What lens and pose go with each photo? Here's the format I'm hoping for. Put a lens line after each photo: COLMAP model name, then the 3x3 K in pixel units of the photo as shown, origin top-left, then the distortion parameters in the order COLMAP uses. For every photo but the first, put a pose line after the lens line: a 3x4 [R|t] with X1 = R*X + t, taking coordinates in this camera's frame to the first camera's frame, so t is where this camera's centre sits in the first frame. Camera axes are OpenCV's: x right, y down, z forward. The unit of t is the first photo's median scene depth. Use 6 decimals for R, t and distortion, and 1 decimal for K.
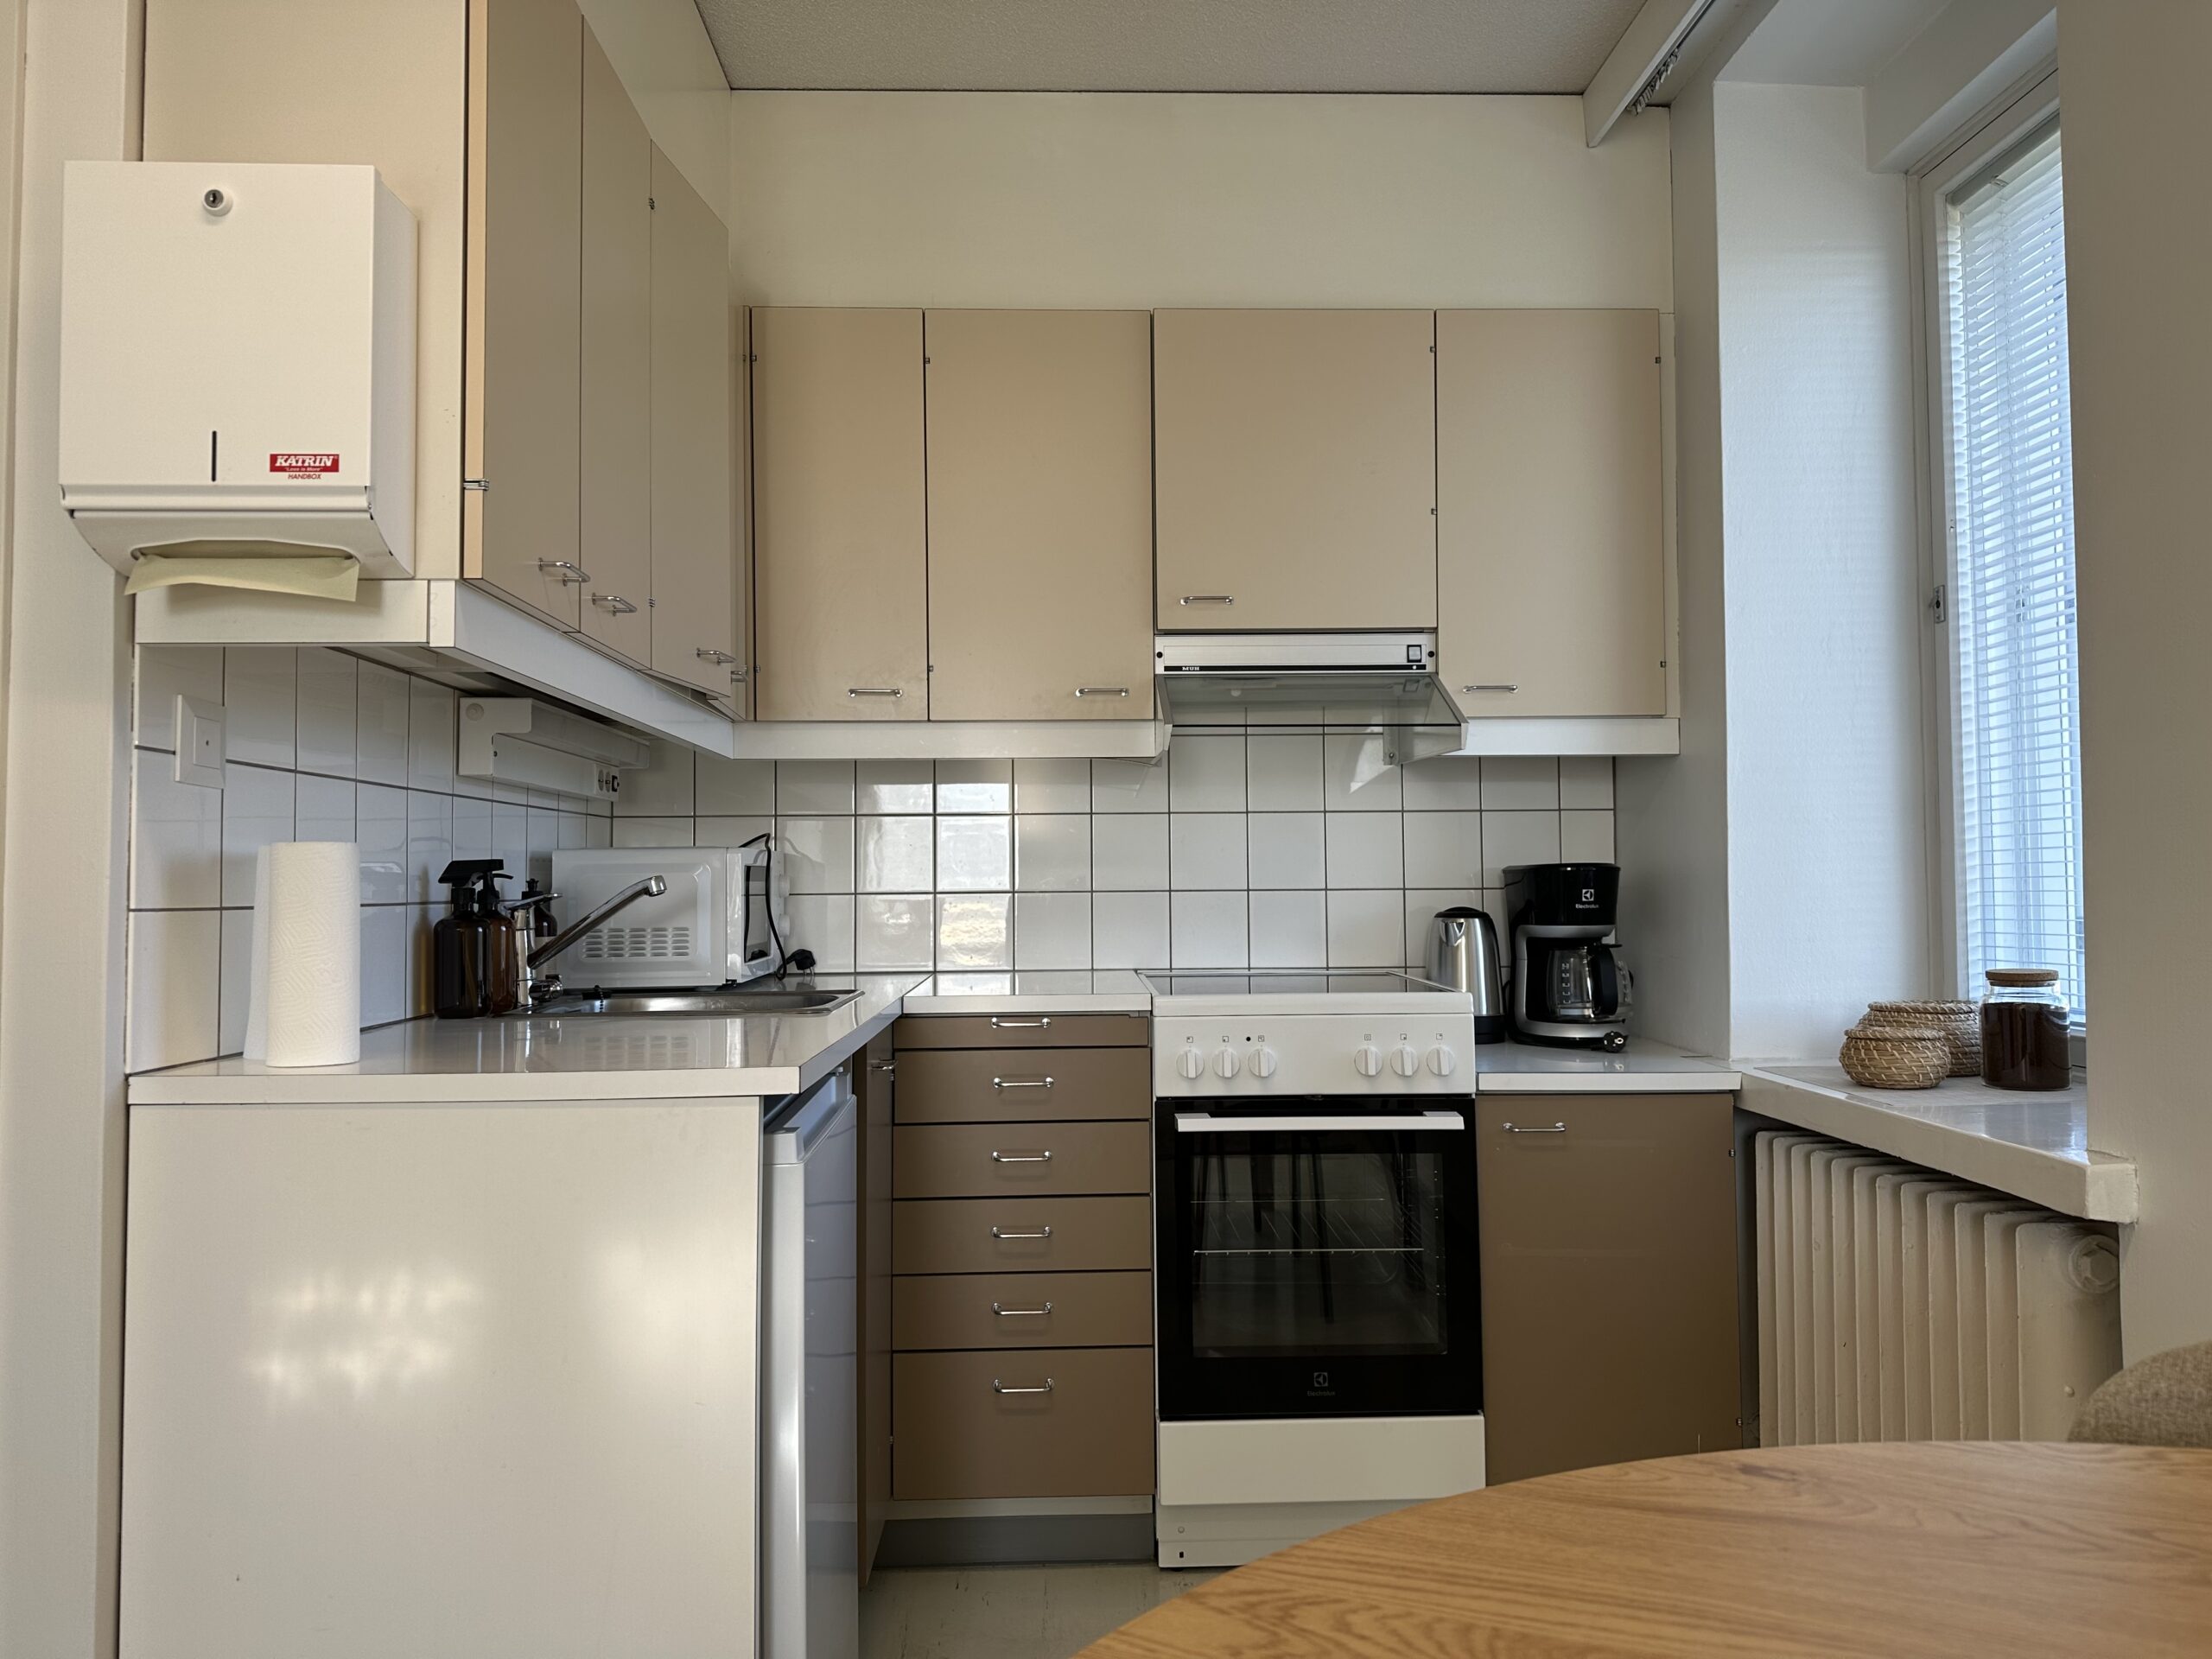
lens RADIAL K [[1564.5, 0, 1106.0], [0, 1564.5, 829.5], [0, 0, 1]] dist [0.006640, -0.000389]
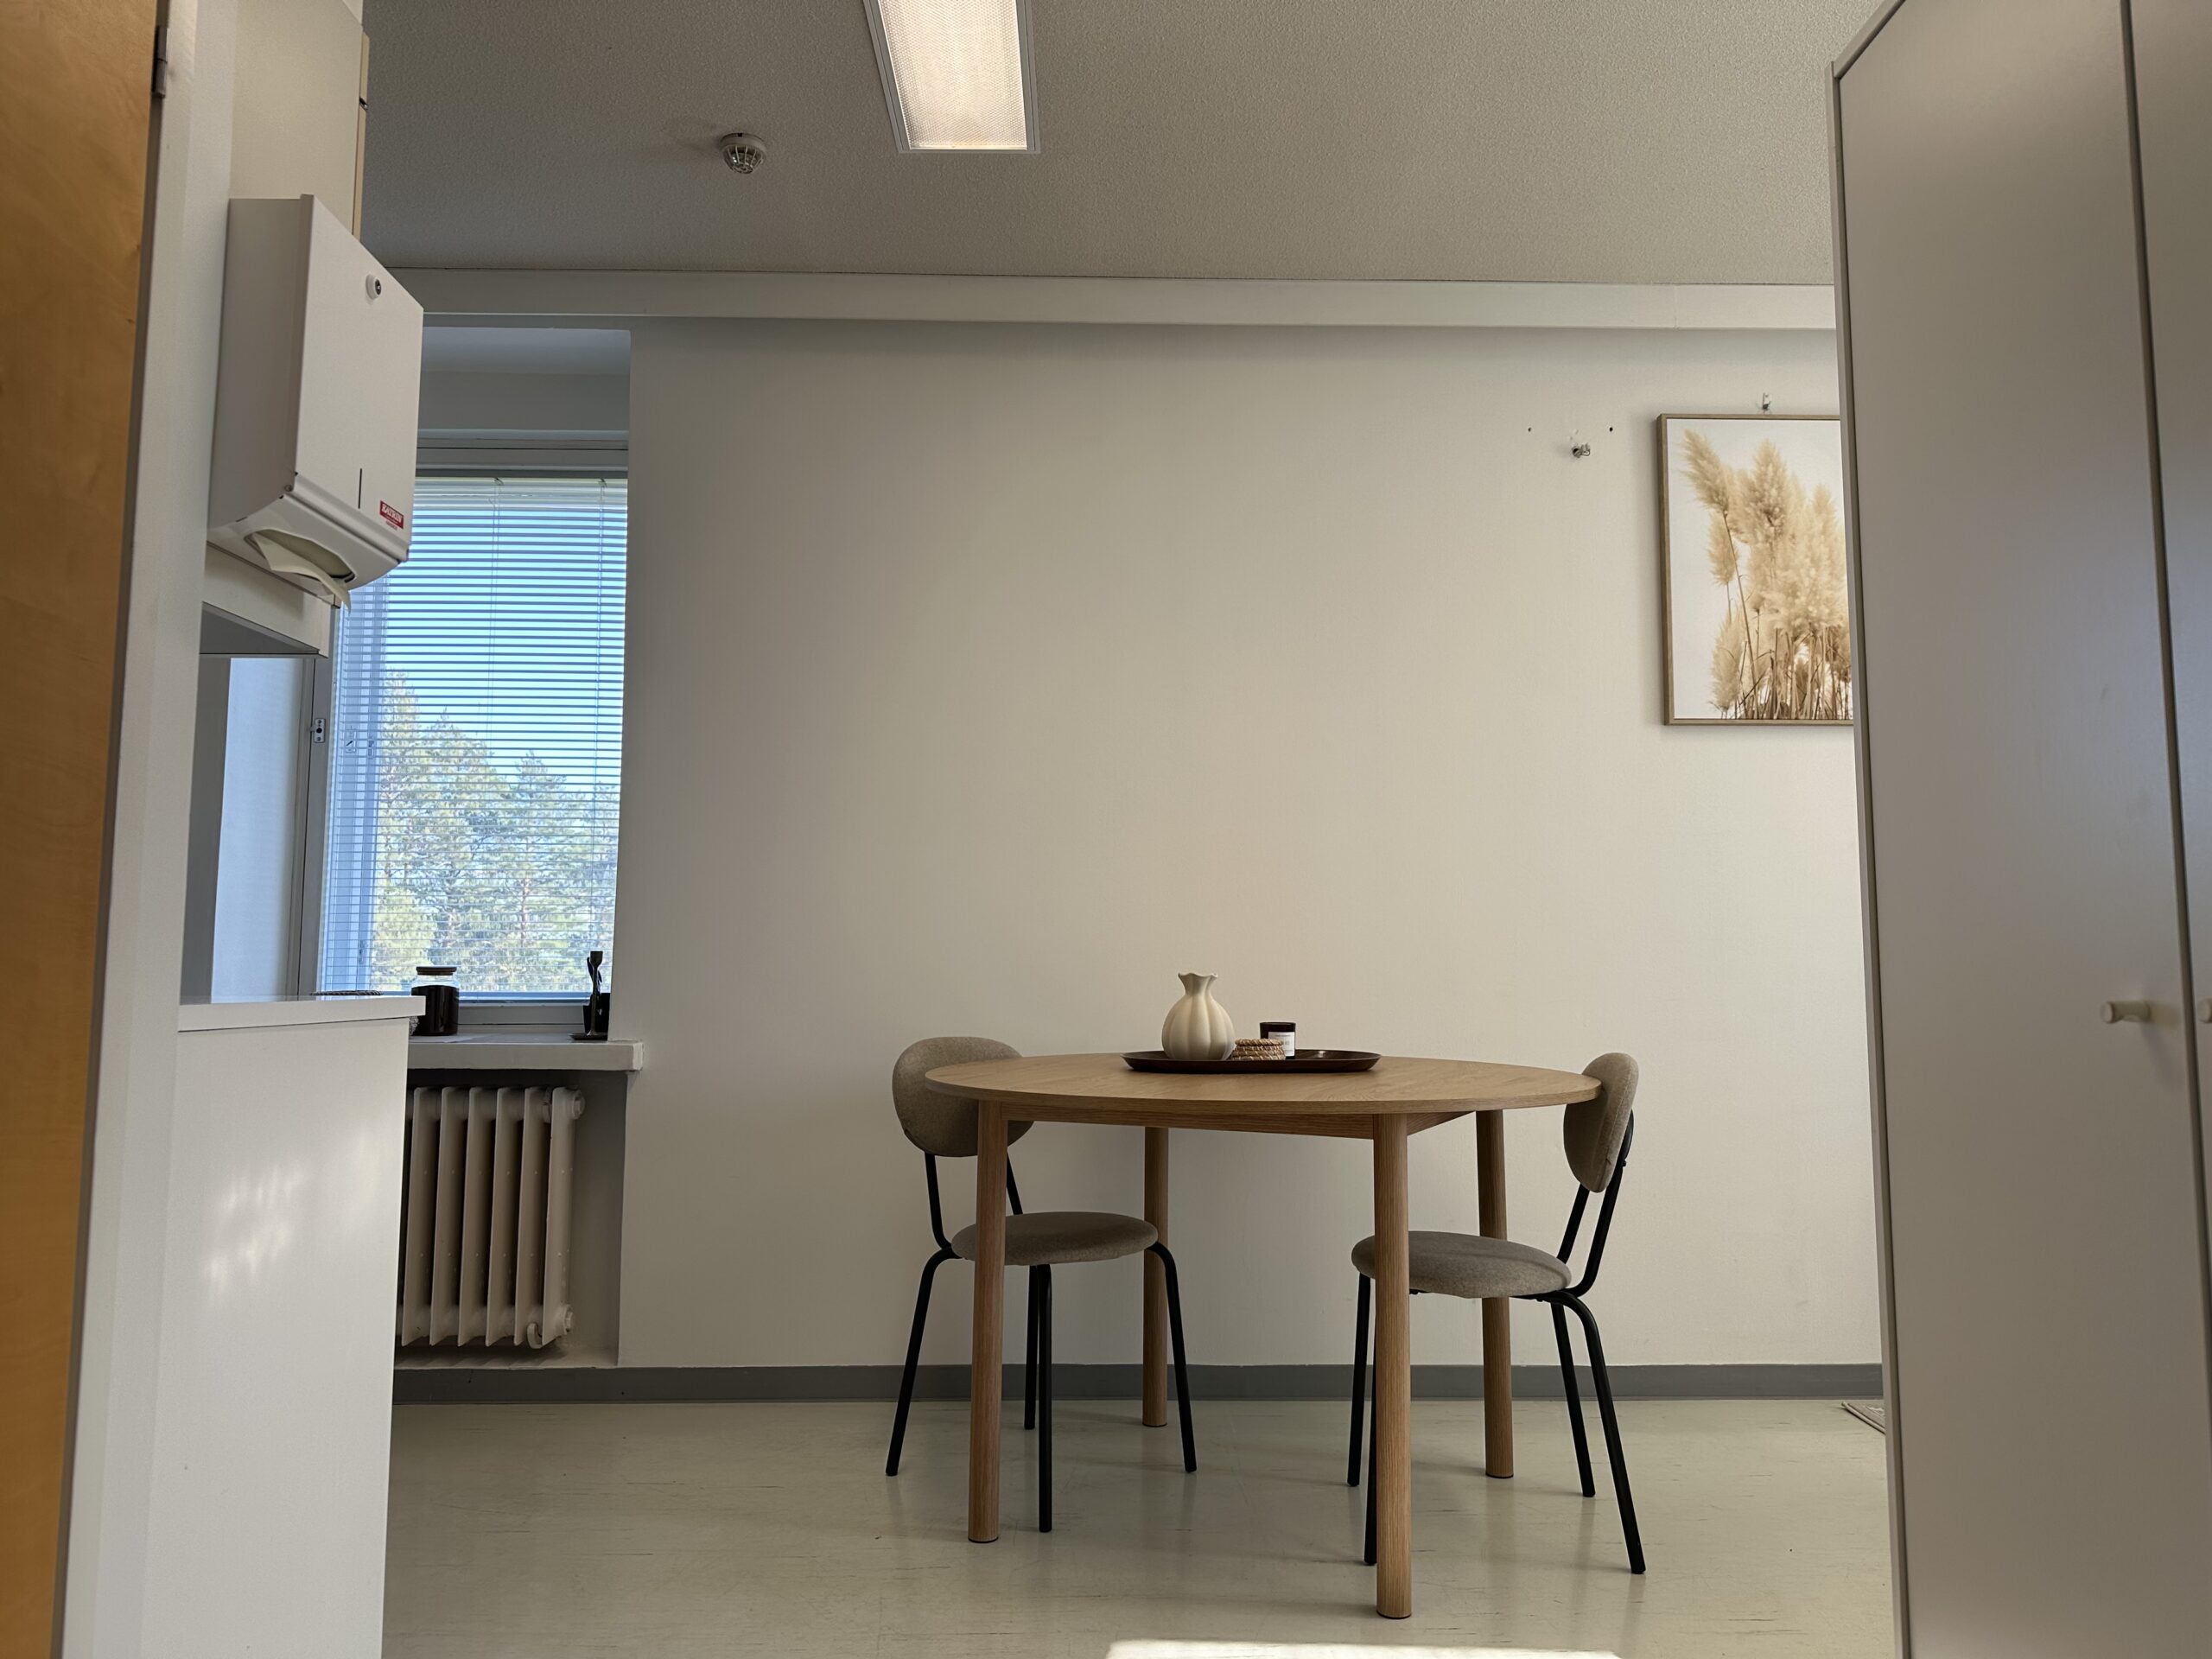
lens RADIAL K [[1564.5, 0, 1106.0], [0, 1564.5, 829.5], [0, 0, 1]] dist [0.006640, -0.000389]
pose [[0.011515, 0.099778, 0.994943, -0.929861], [-0.038421, 0.994318, -0.099271, 0.067837], [-0.999195, -0.037083, 0.015283, 0.203370]]
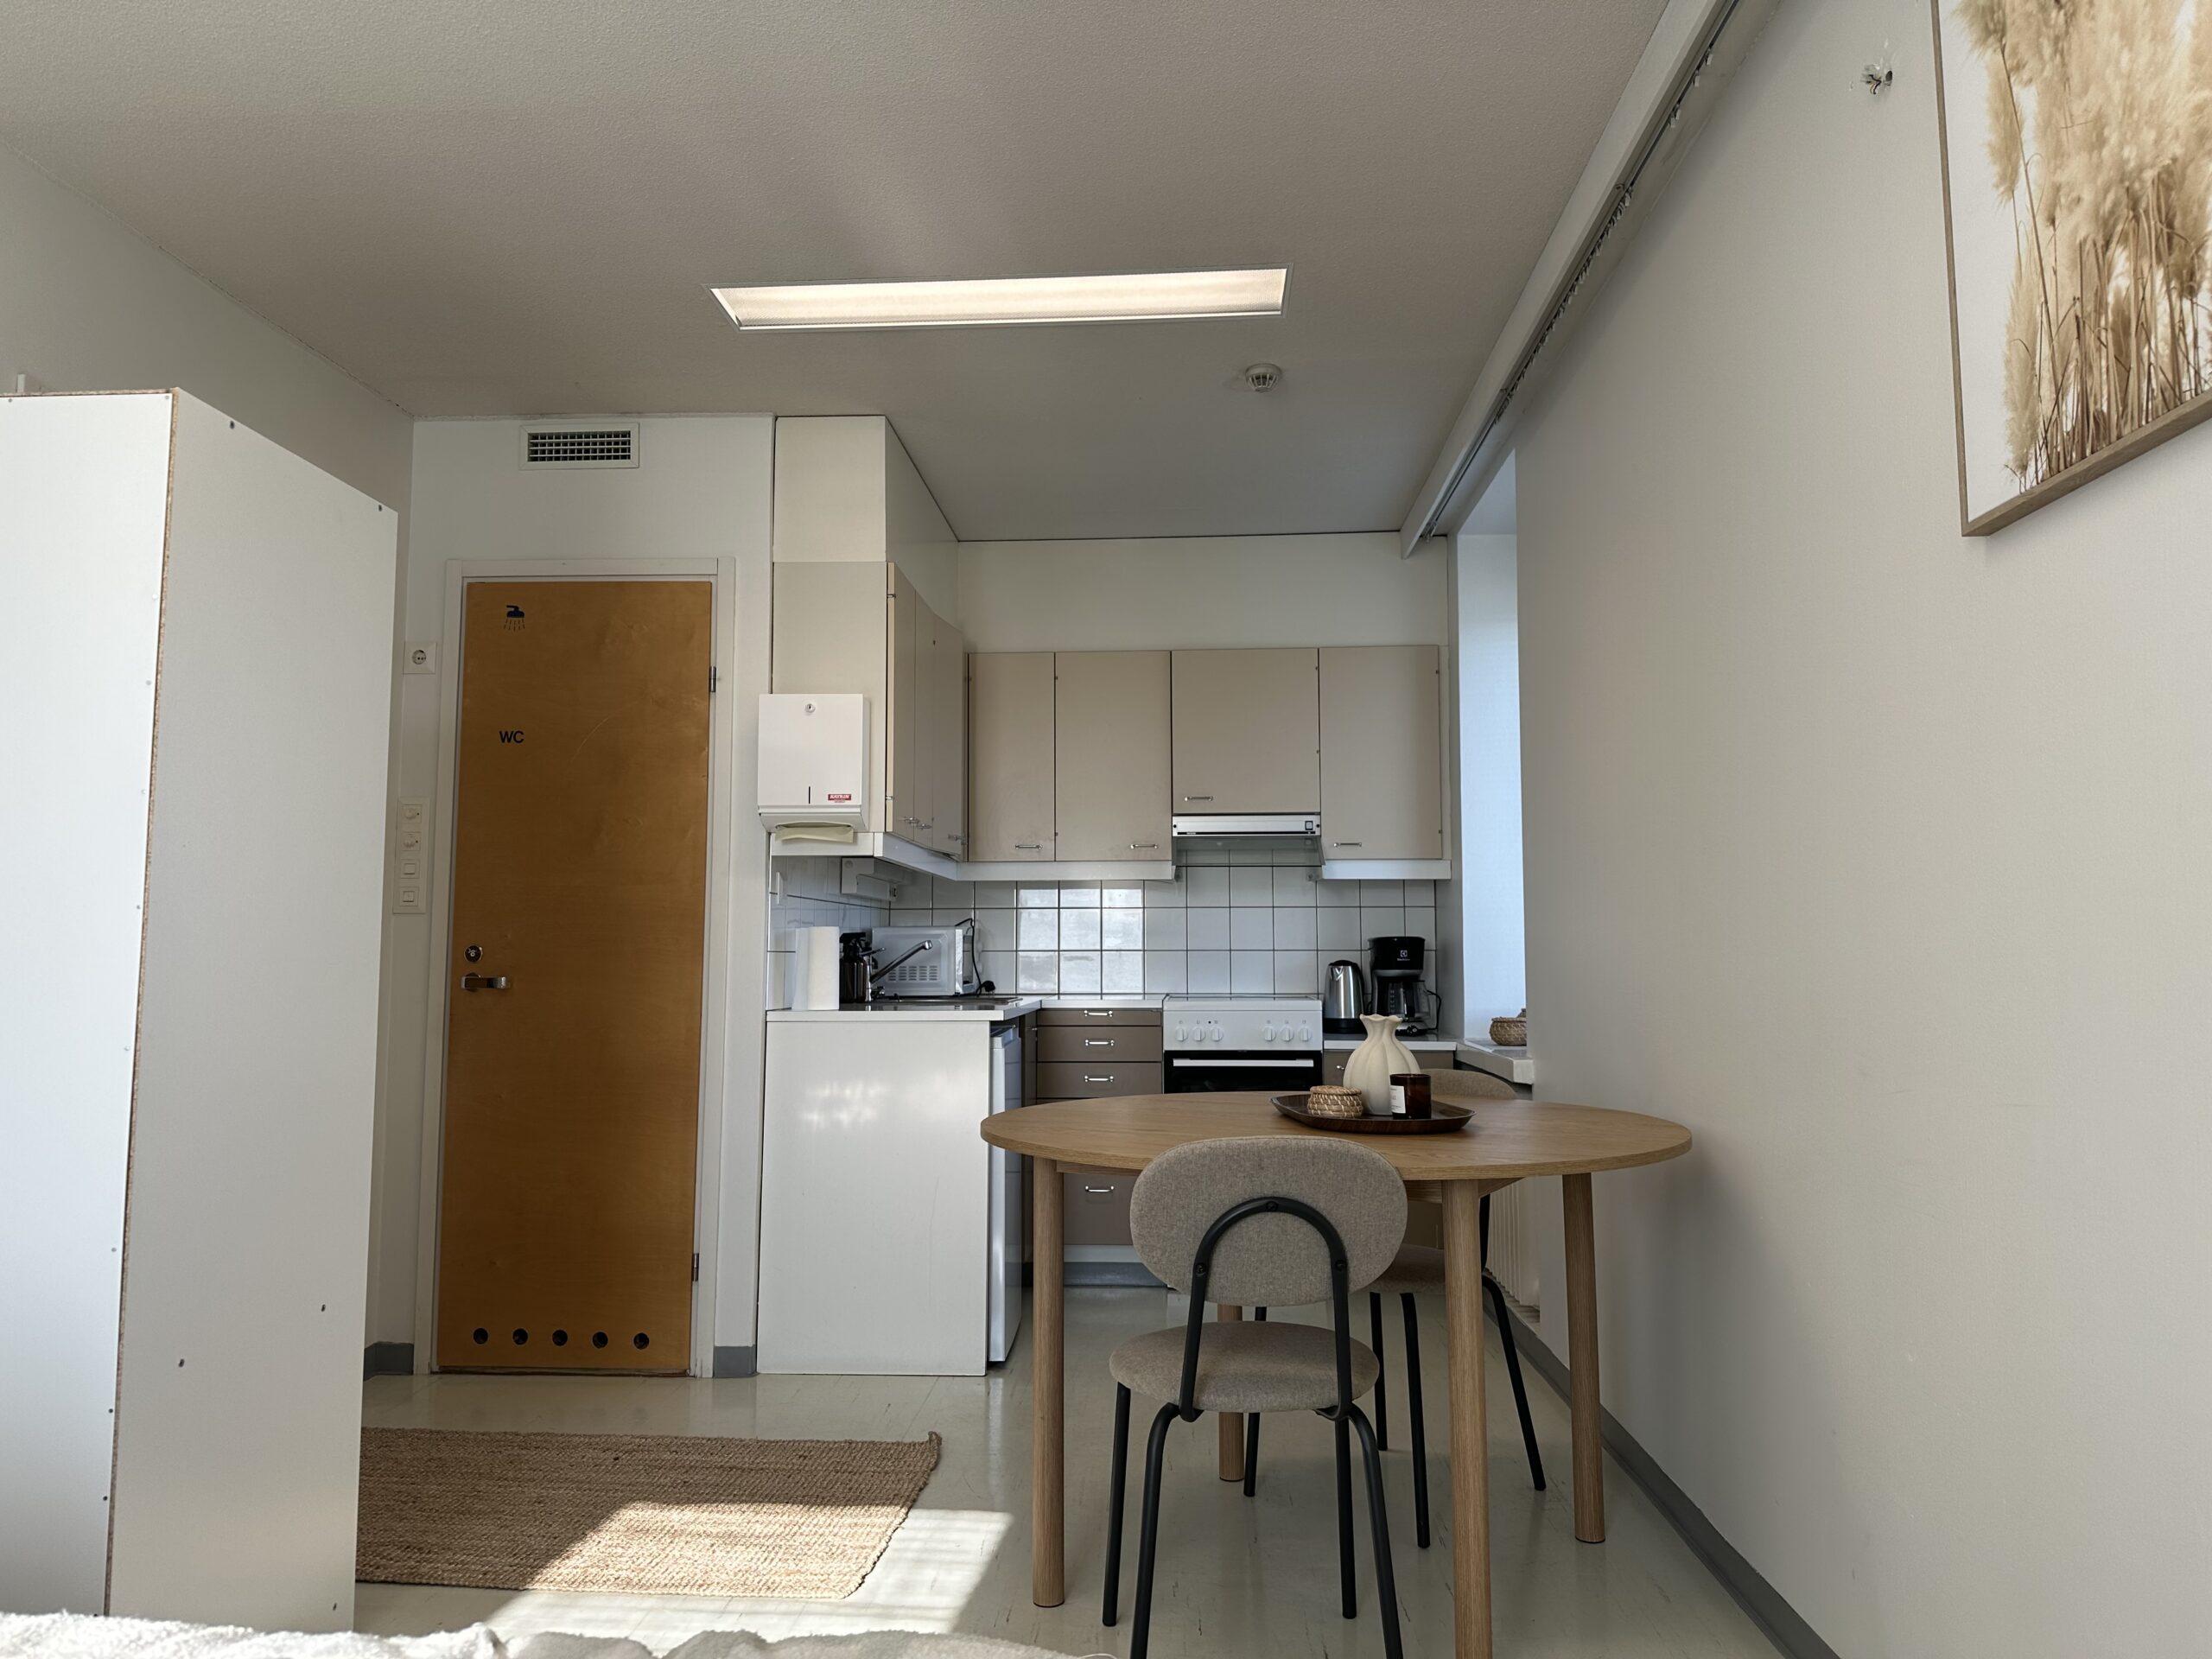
lens RADIAL K [[1564.5, 0, 1106.0], [0, 1564.5, 829.5], [0, 0, 1]] dist [0.006640, -0.000389]
pose [[0.995973, -0.001077, -0.089649, 0.129012], [-0.003007, 0.998964, -0.045401, -0.021950], [0.089606, 0.045488, 0.994938, -0.970397]]
